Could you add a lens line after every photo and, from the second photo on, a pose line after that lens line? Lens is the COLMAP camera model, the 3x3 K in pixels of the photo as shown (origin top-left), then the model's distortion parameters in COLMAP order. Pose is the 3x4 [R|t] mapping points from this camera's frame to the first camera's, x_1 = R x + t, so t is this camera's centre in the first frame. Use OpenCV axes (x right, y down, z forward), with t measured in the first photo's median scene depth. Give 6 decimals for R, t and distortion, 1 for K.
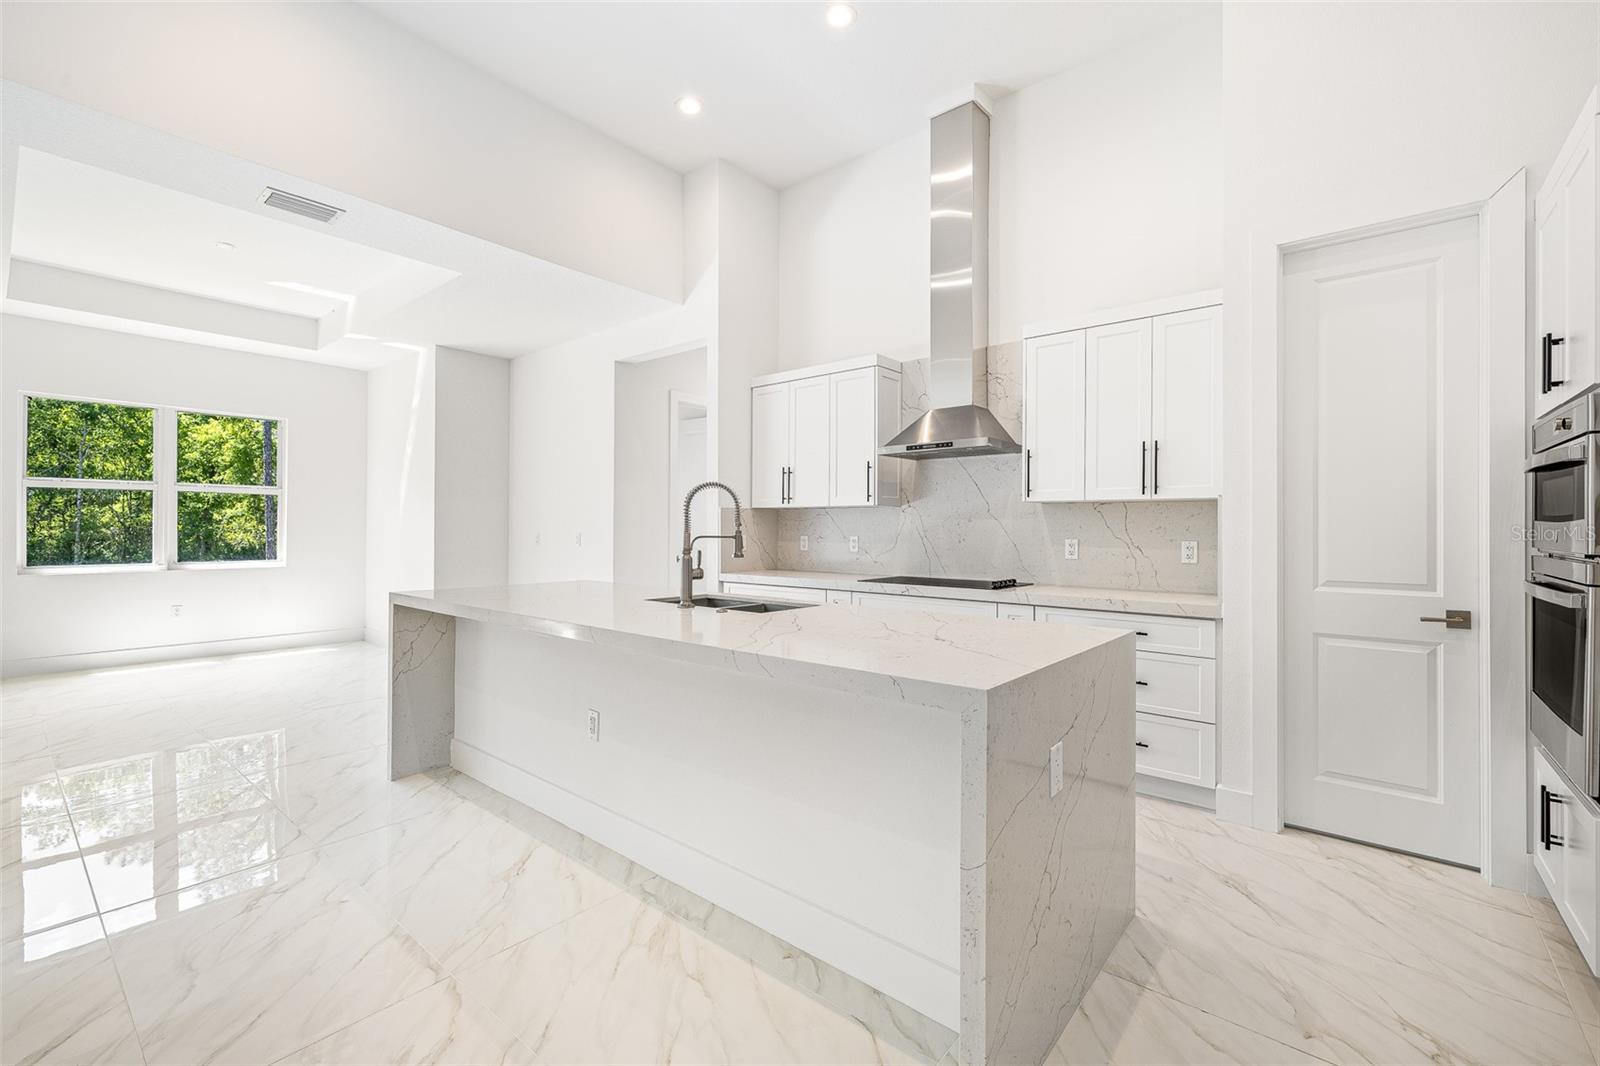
lens RADIAL K [[676.2, 0, 806.2], [0, 676.2, 529.5], [0, 0, 1]] dist [0.001215, 0.000379]
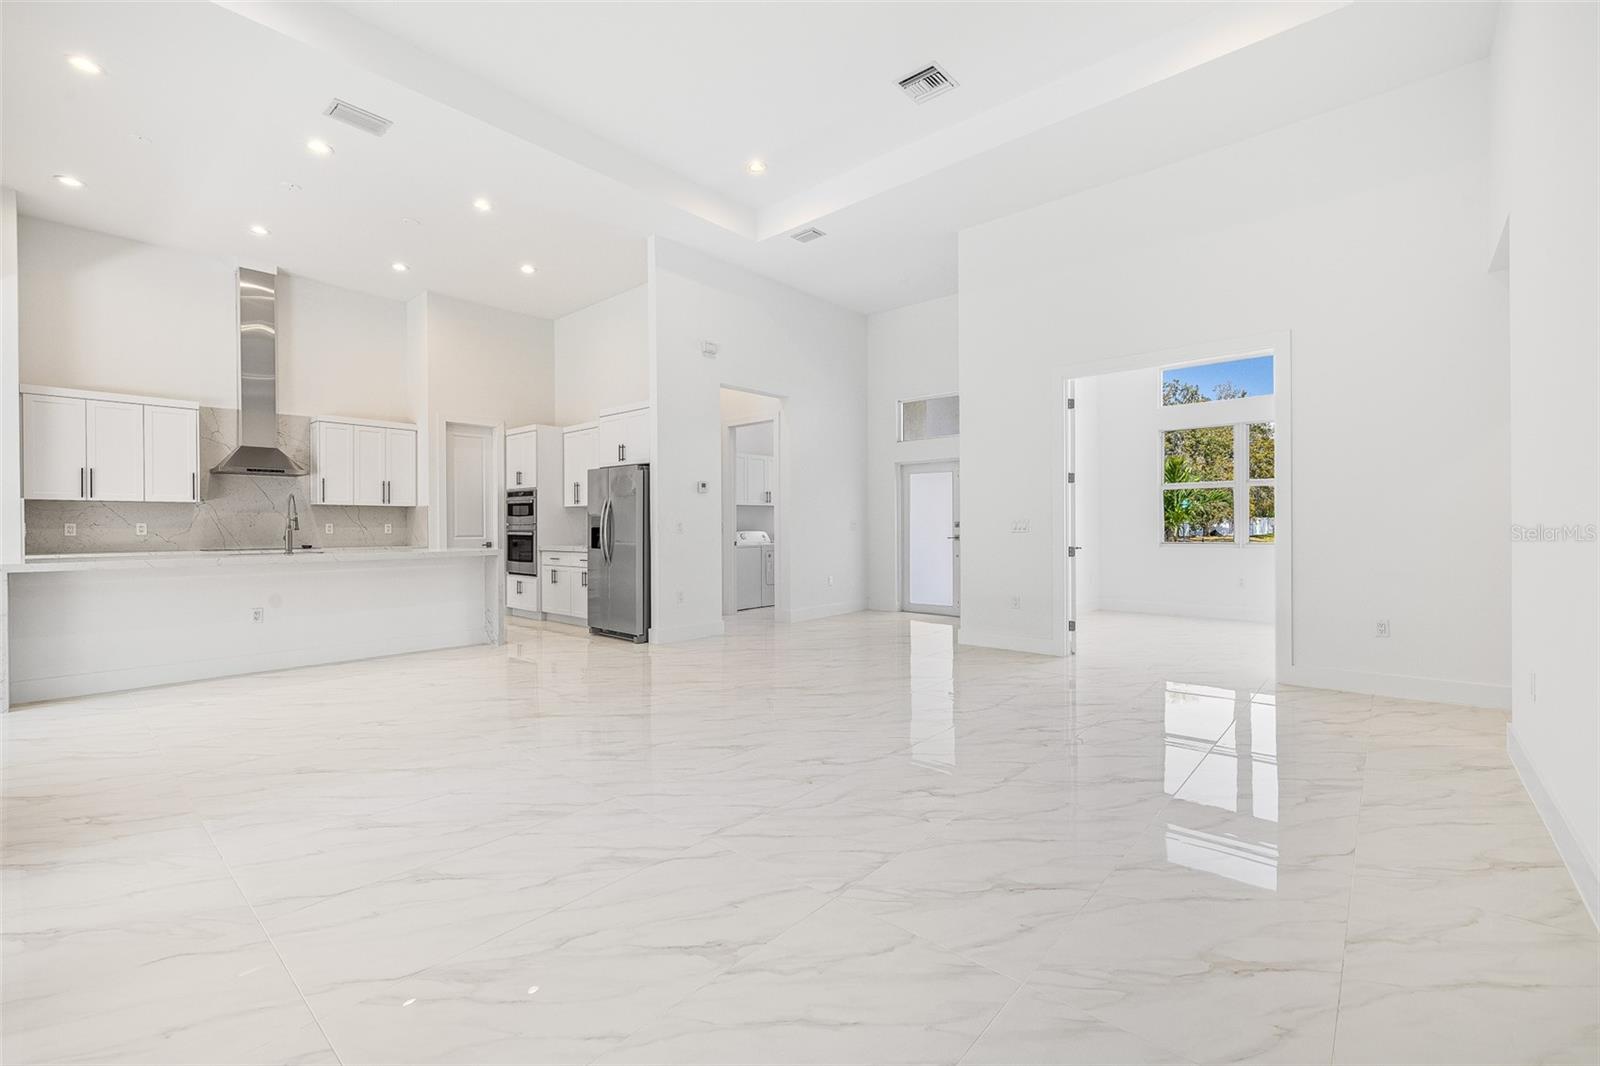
lens RADIAL K [[667.6, 0, 797.6], [0, 667.6, 527.5], [0, 0, 1]] dist [0.000573, 0.000446]
pose [[0.034193, -0.005842, 0.999398, -1.524398], [0.005828, 0.999967, 0.005646, 0.022668], [-0.999398, 0.005631, 0.034226, -0.438074]]
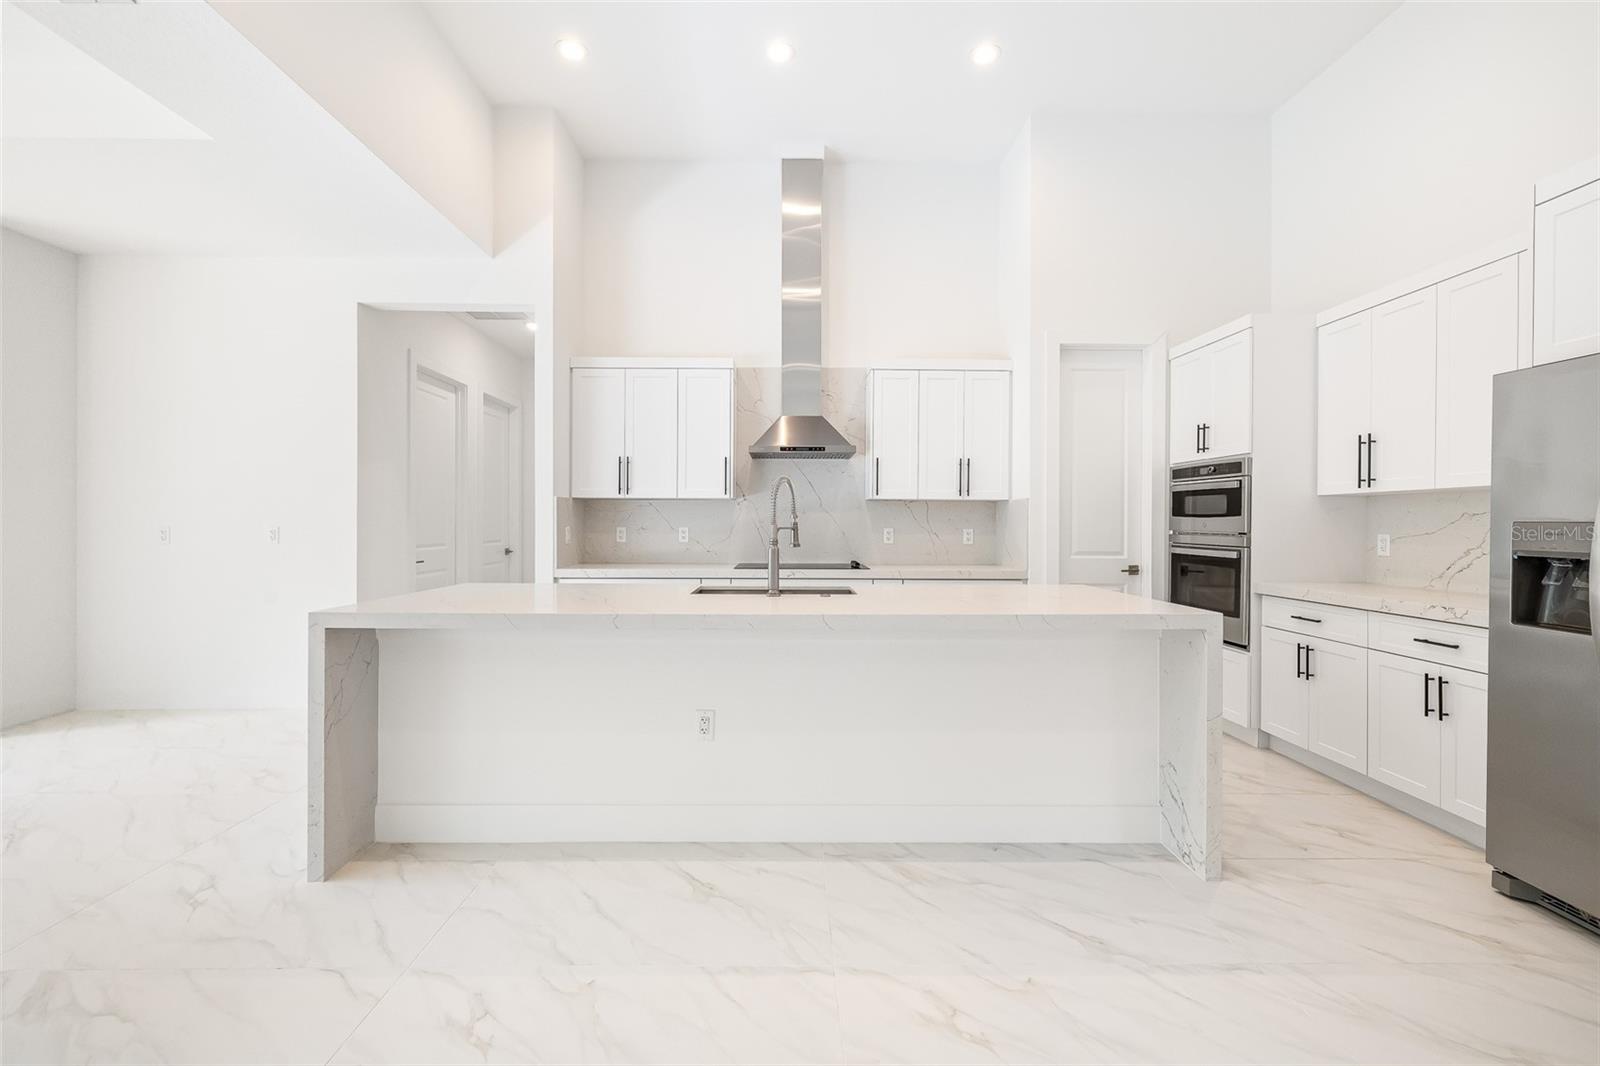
lens RADIAL K [[667.6, 0, 797.6], [0, 667.6, 527.5], [0, 0, 1]] dist [0.000573, 0.000446]
pose [[0.763571, -0.007181, 0.645683, -0.573821], [0.000271, 0.999942, 0.010801, -0.000991], [-0.645723, -0.008073, 0.763529, 0.135199]]
